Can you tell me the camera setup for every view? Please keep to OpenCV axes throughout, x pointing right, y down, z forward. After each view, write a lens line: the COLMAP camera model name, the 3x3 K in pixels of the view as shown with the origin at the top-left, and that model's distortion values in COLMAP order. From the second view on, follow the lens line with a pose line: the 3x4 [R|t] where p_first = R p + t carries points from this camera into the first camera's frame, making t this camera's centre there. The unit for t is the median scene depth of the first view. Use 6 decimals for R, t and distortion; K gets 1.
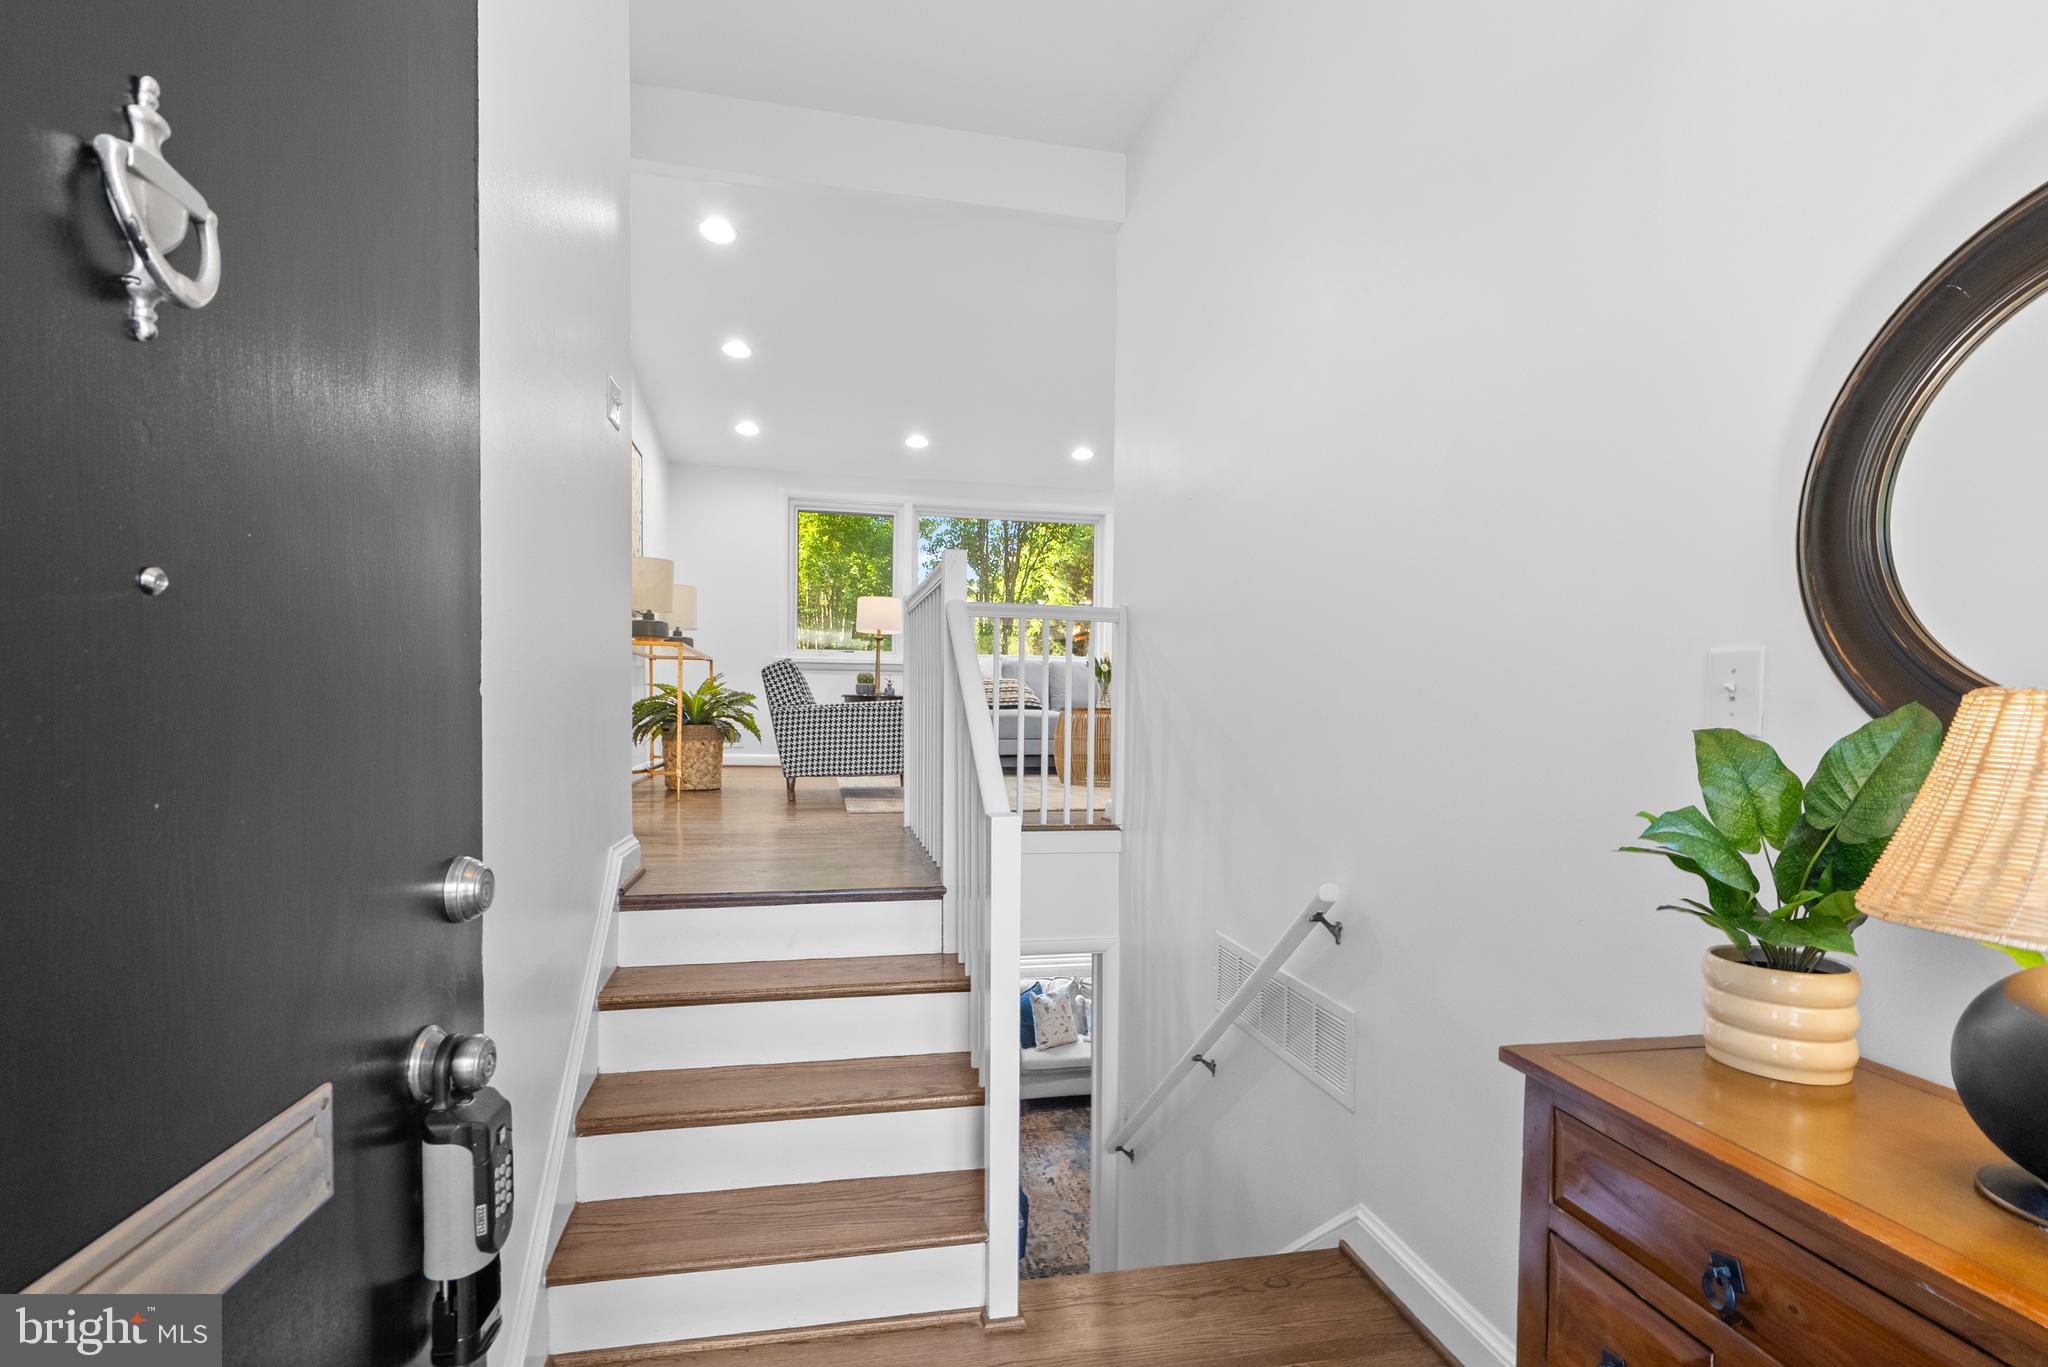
lens RADIAL K [[926.0, 0, 1022.1], [0, 926.0, 691.2], [0, 0, 1]] dist [-0.000113, 0.000919]
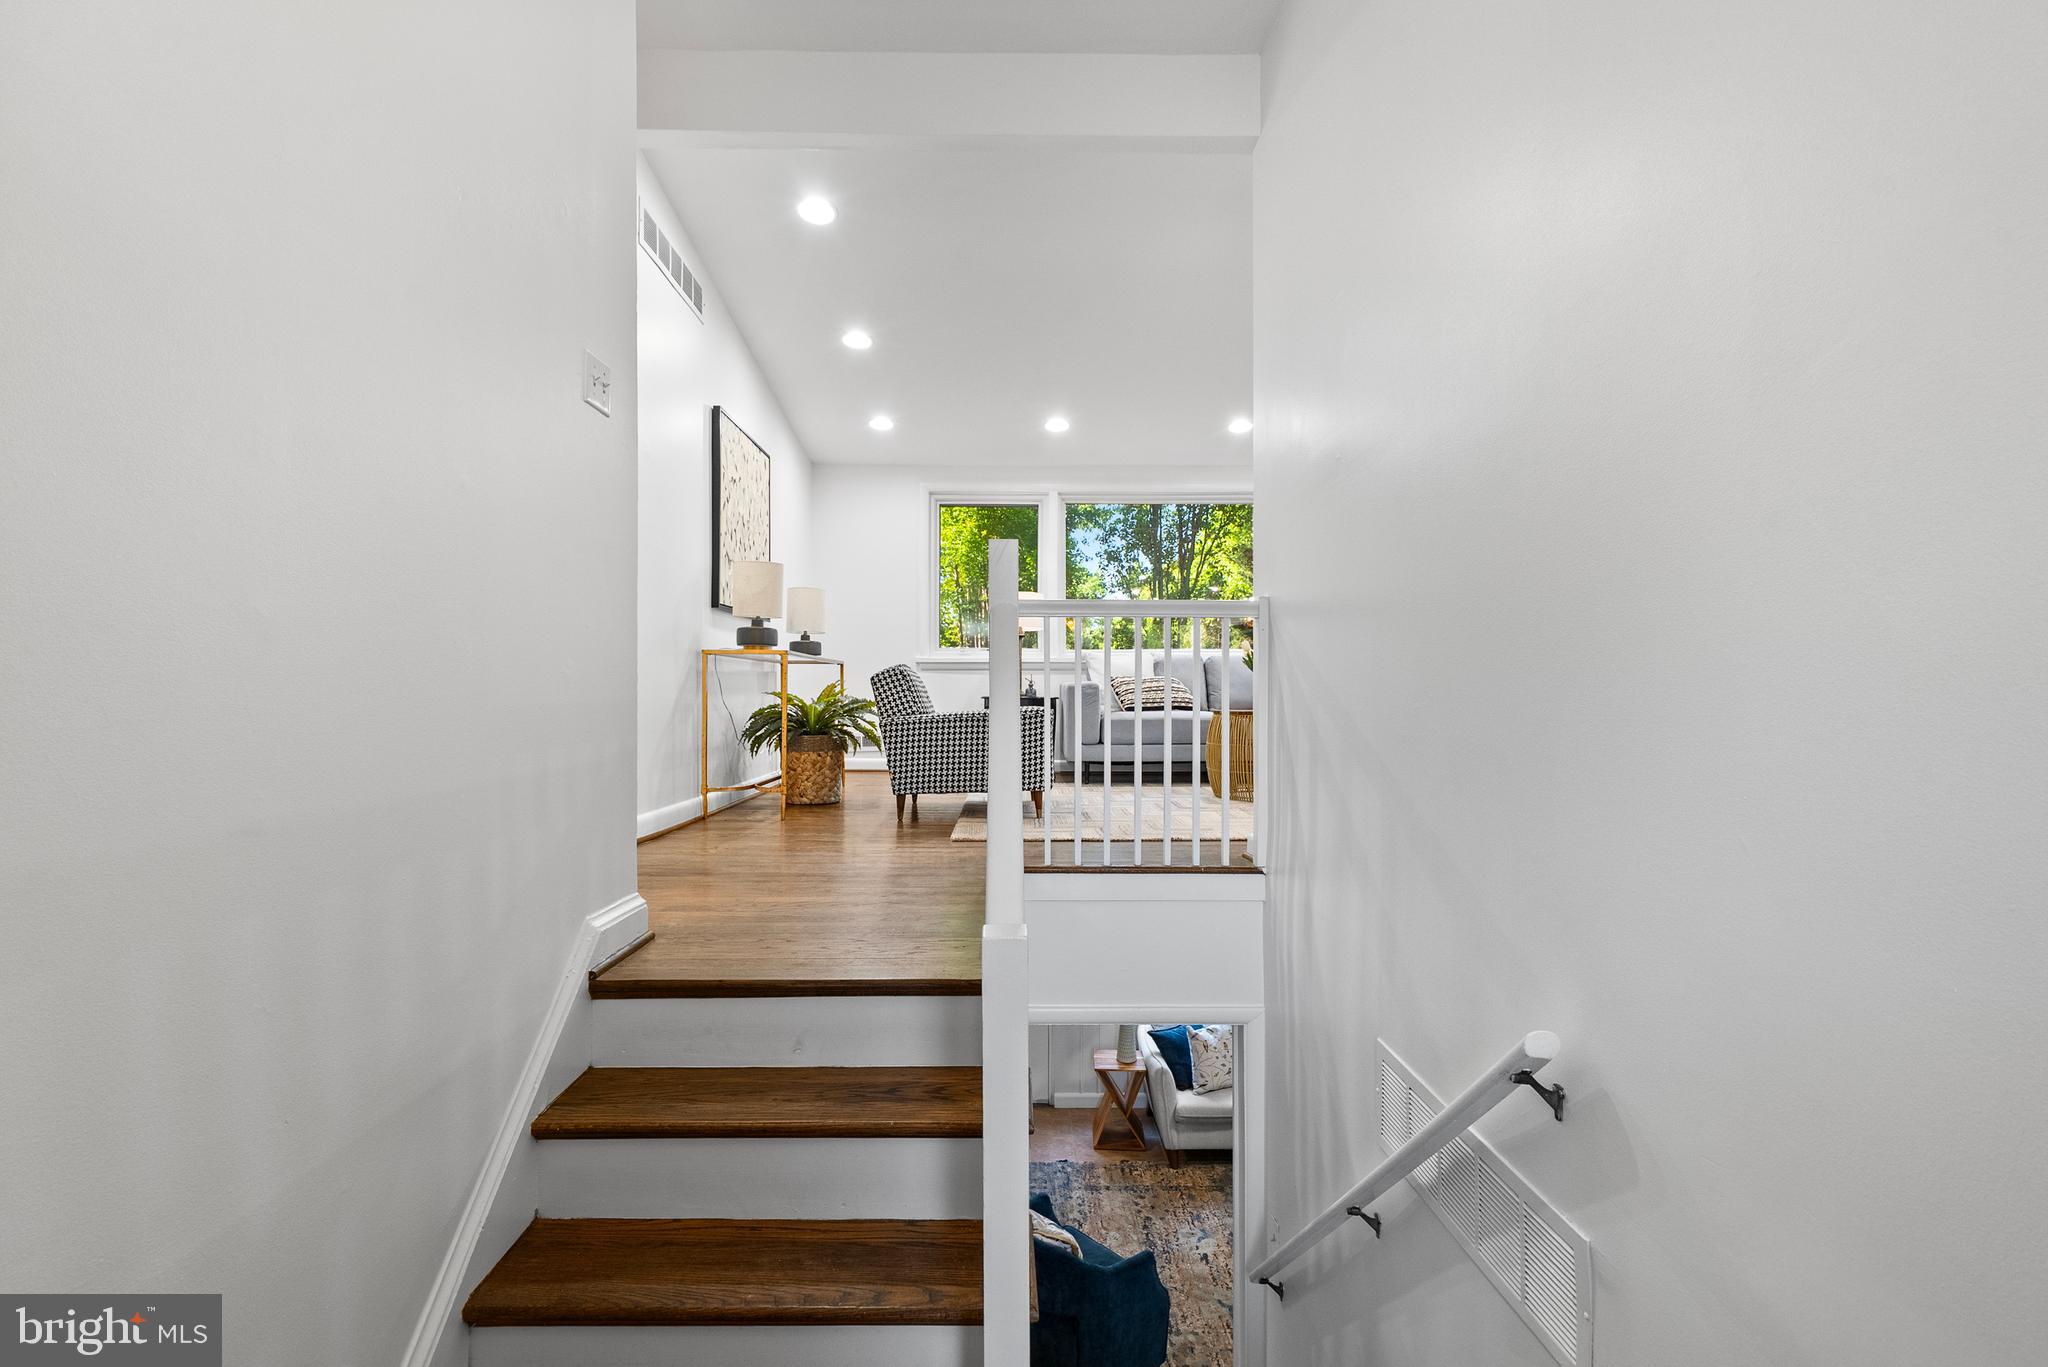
lens RADIAL K [[918.3, 0, 1016.0], [0, 918.3, 669.0], [0, 0, 1]] dist [-0.000165, 0.000209]
pose [[0.979052, -0.016213, -0.202962, 0.038995], [0.013898, 0.999821, -0.012827, -0.014502], [0.203134, 0.009738, 0.979103, 0.107894]]
